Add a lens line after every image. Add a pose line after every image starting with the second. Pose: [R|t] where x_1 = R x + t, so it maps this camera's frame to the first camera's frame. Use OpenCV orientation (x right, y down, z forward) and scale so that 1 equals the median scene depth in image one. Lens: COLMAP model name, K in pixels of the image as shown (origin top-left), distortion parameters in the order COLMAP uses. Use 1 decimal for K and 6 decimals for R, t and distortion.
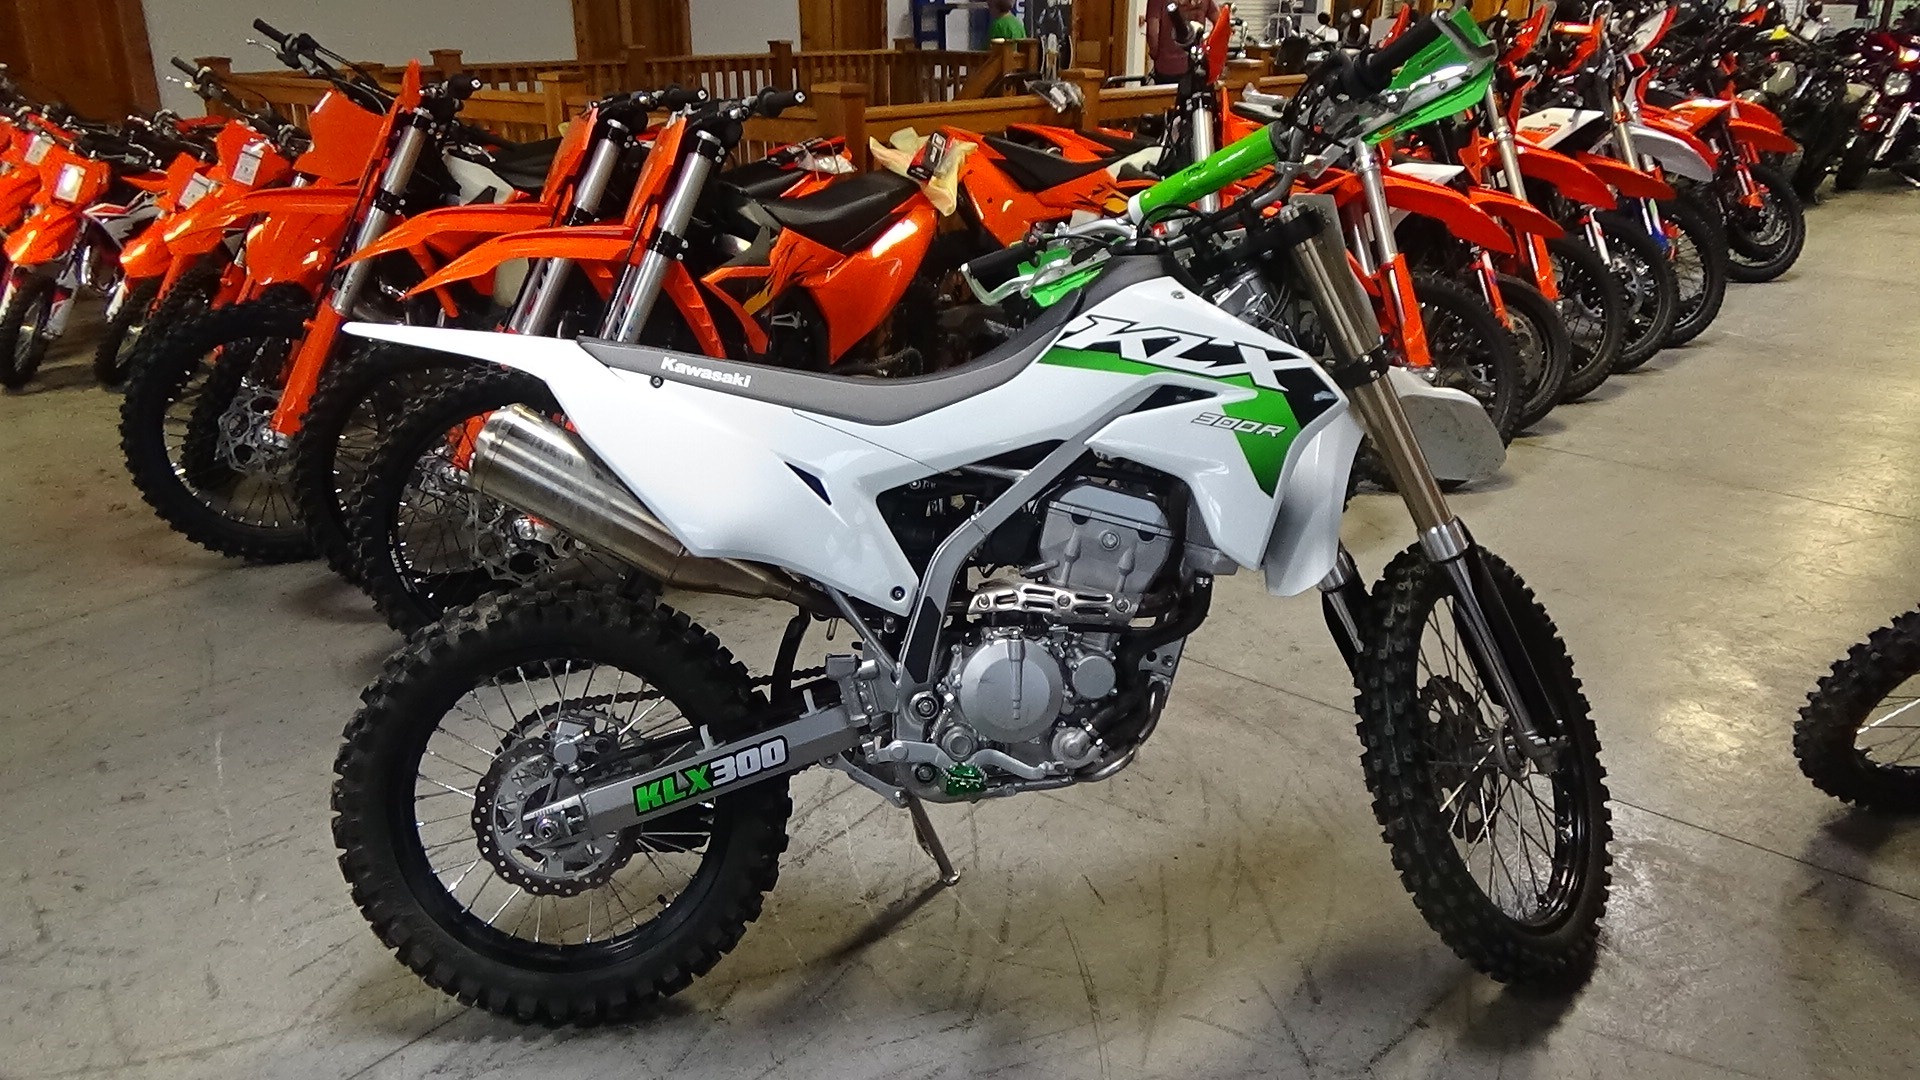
lens RADIAL K [[1359.3, 0, 968.1], [0, 1359.3, 578.5], [0, 0, 1]] dist [-0.024497, 0.001231]
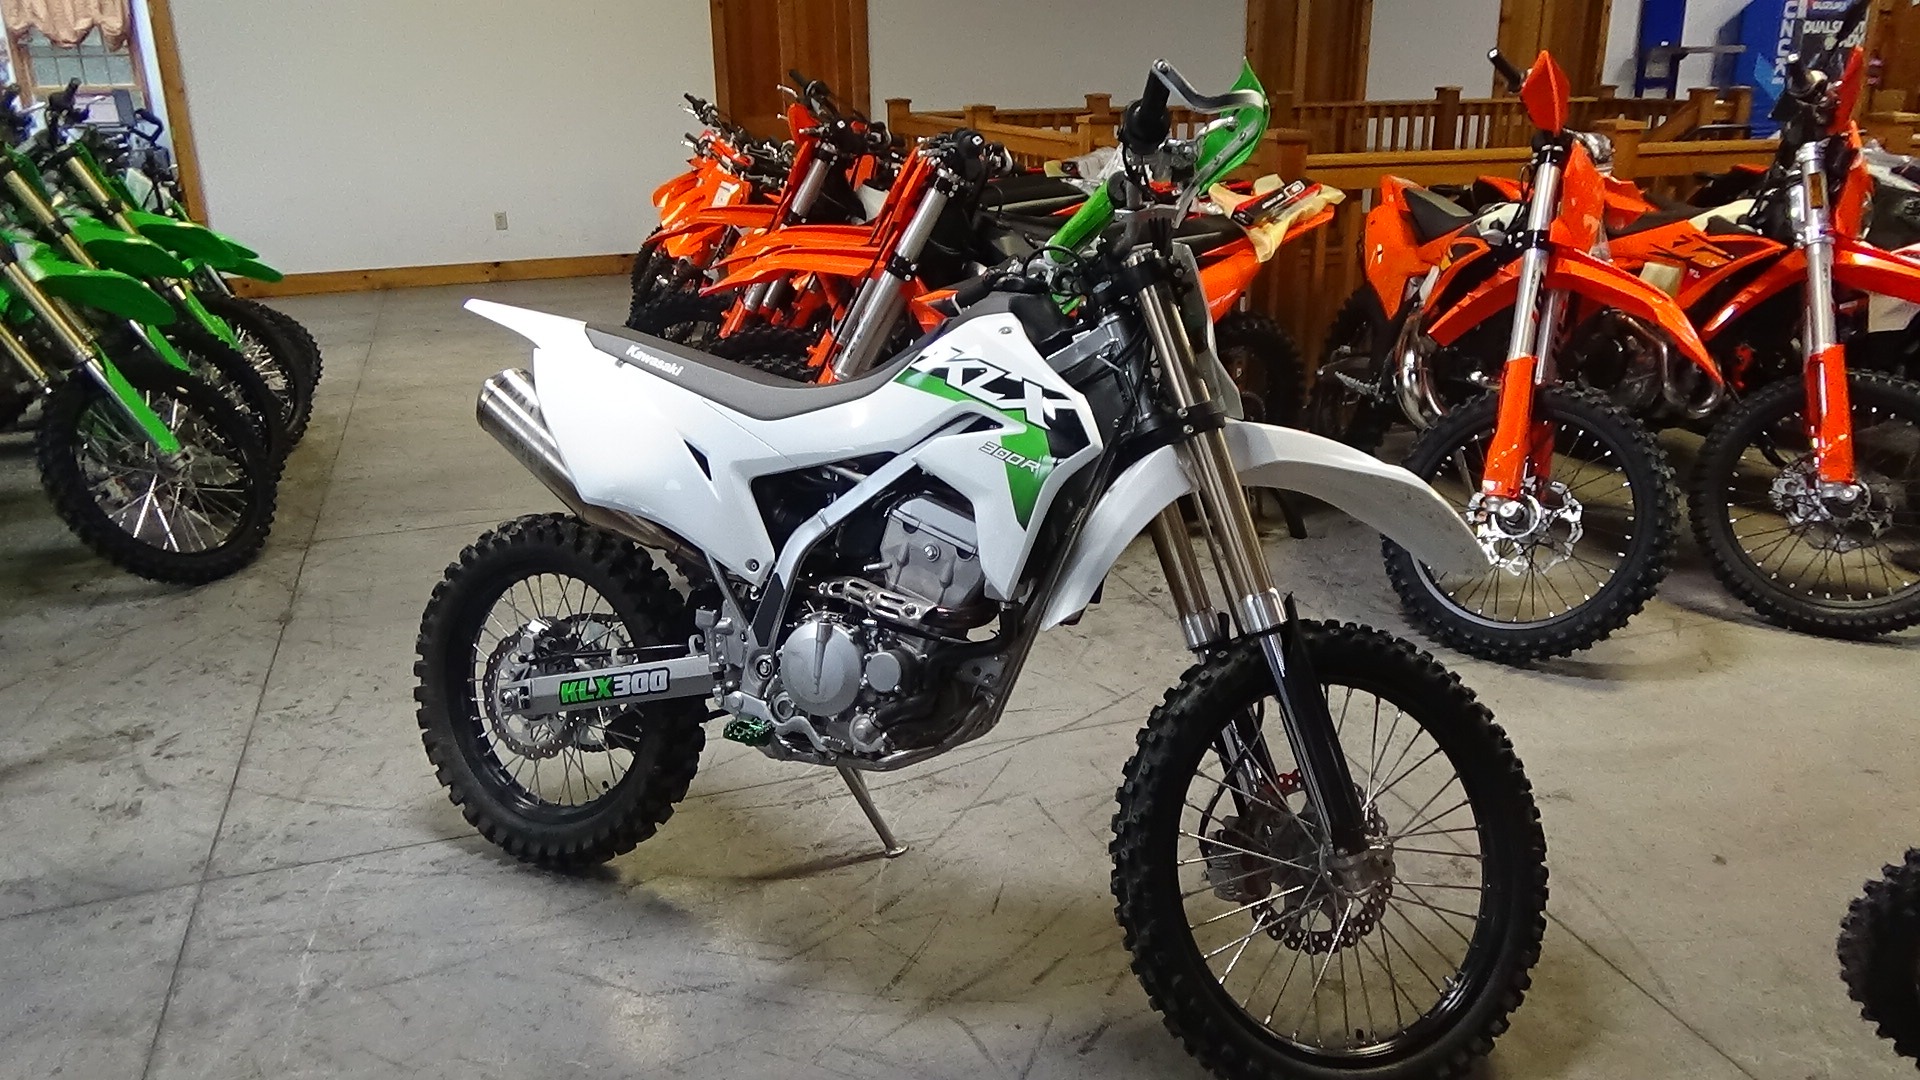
lens RADIAL K [[1359.3, 0, 968.1], [0, 1359.3, 578.5], [0, 0, 1]] dist [-0.024497, 0.001231]
pose [[0.858415, 0.172339, -0.483138, 0.658994], [-0.186254, 0.982309, 0.019469, -0.034045], [0.477946, 0.073274, 0.875328, 0.075307]]
